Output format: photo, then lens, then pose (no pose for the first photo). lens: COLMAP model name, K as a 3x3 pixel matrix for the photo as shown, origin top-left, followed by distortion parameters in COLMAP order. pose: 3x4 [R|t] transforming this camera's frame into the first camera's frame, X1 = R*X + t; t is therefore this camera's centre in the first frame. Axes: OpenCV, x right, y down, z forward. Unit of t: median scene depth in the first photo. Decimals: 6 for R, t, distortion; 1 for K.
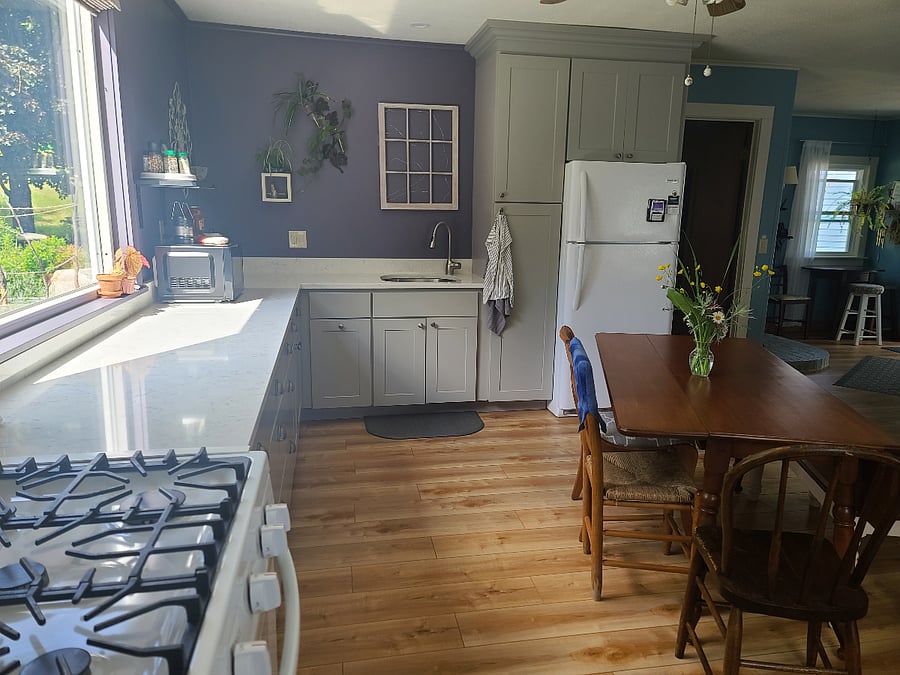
lens RADIAL K [[675.4, 0, 466.7], [0, 675.4, 354.8], [0, 0, 1]] dist [0.104100, -0.088274]
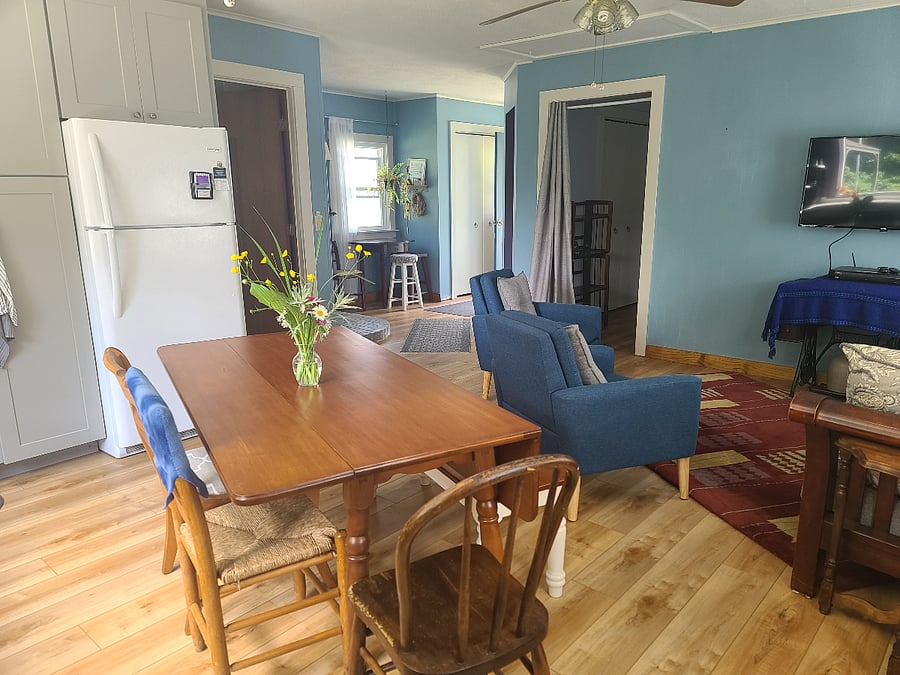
lens RADIAL K [[675.4, 0, 466.7], [0, 675.4, 354.8], [0, 0, 1]] dist [0.104100, -0.088274]
pose [[0.797430, -0.169719, 0.579052, 0.018275], [0.153367, 0.985123, 0.077531, -0.026147], [-0.583596, 0.026982, 0.811595, 0.152628]]
